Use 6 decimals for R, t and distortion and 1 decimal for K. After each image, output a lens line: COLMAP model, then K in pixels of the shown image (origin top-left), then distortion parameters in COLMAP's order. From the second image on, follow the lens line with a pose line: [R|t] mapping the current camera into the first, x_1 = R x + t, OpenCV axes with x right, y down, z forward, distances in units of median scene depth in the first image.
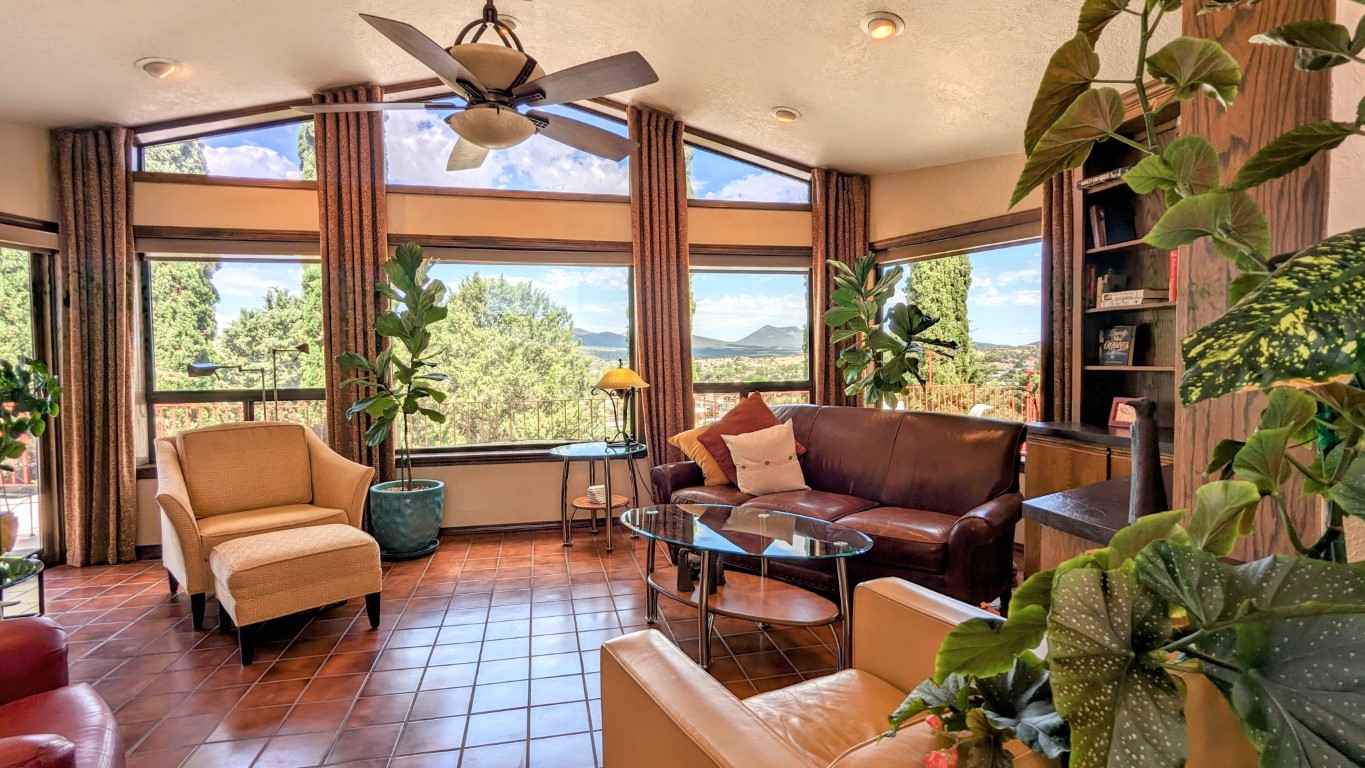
lens RADIAL K [[662.3, 0, 682.5], [0, 662.3, 384.0], [0, 0, 1]] dist [-0.000109, 0.000347]
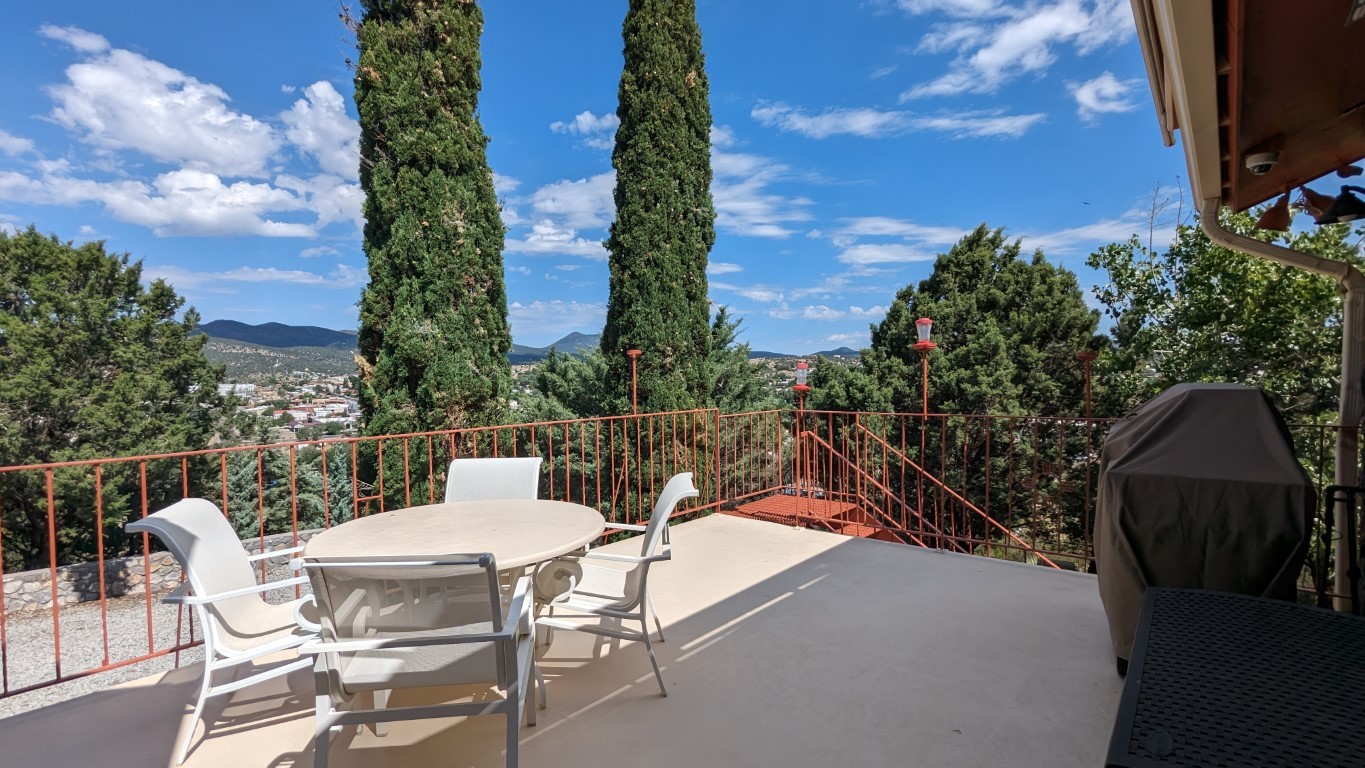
lens RADIAL K [[644.8, 0, 682.5], [0, 644.8, 384.0], [0, 0, 1]] dist [-0.000231, -0.000255]
pose [[0.961237, 0.004456, 0.275689, 0.249924], [-0.002102, 0.999959, -0.008832, -0.016498], [-0.275717, 0.007910, 0.961206, 0.451895]]
